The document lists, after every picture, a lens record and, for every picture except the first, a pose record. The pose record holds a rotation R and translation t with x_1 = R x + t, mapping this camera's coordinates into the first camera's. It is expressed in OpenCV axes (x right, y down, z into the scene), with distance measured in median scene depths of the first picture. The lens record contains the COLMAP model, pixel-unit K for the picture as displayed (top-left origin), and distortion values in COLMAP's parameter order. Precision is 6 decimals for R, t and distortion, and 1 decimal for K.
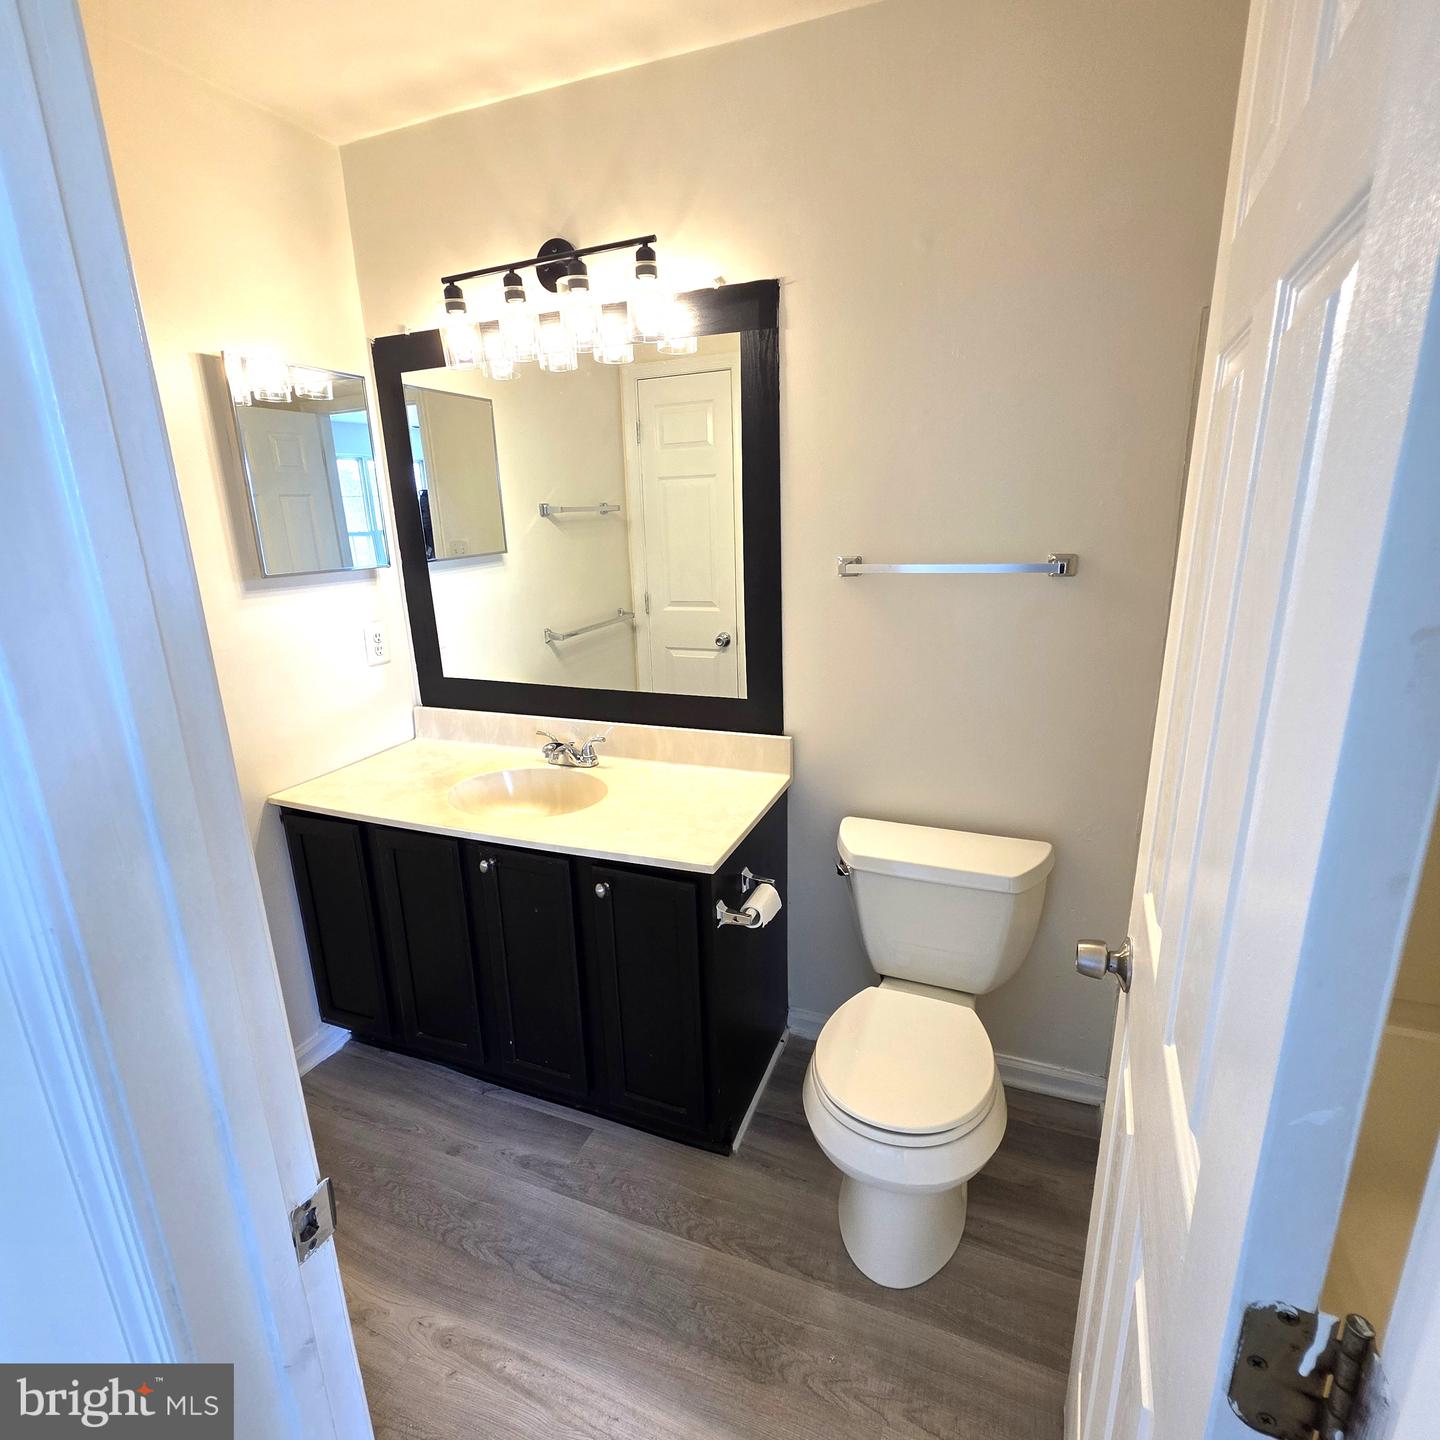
lens RADIAL K [[765.4, 0, 716.9], [0, 765.4, 717.2], [0, 0, 1]] dist [-0.001412, 0.000302]
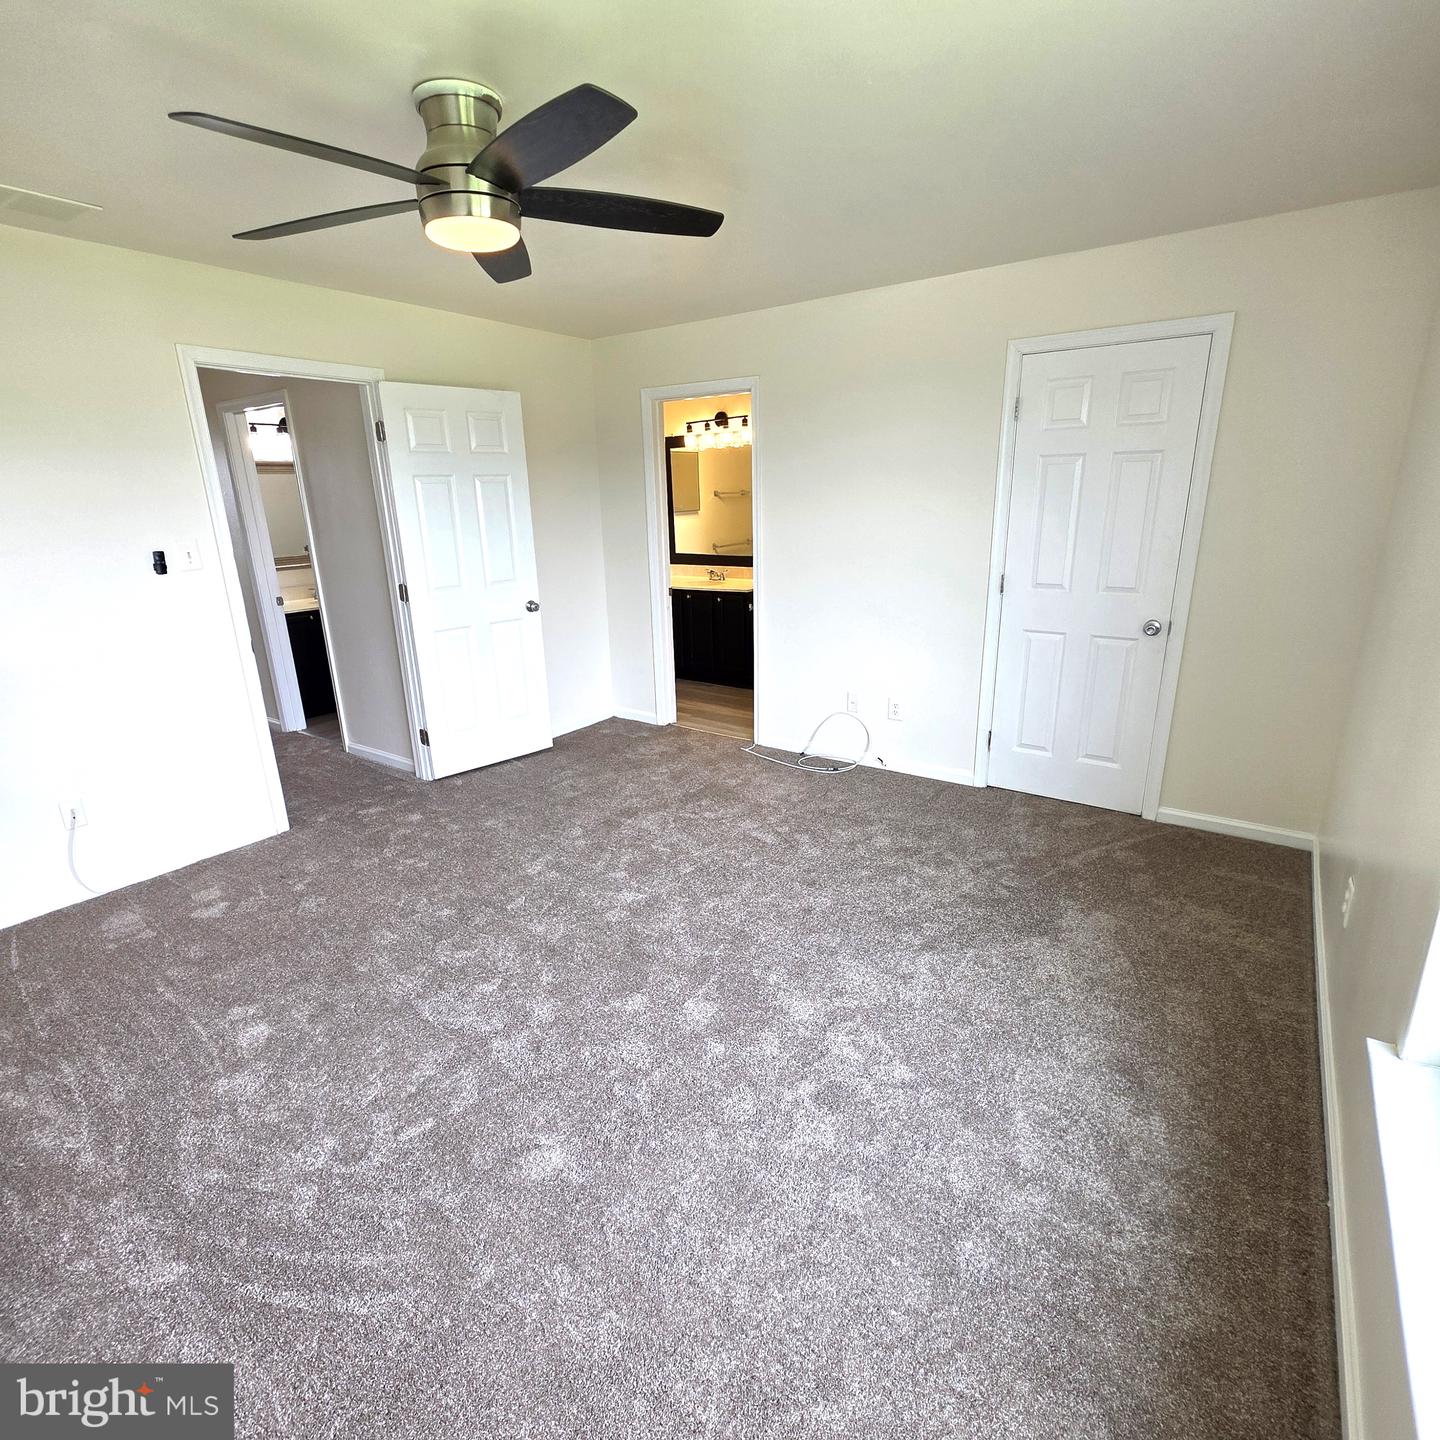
lens RADIAL K [[765.4, 0, 722.3], [0, 765.4, 726.9], [0, 0, 1]] dist [-0.001412, 0.000302]
pose [[0.972753, 0.079535, -0.217773, 0.574323], [-0.070099, 0.996249, 0.050727, 0.516192], [0.220991, -0.034079, 0.974680, -2.088158]]
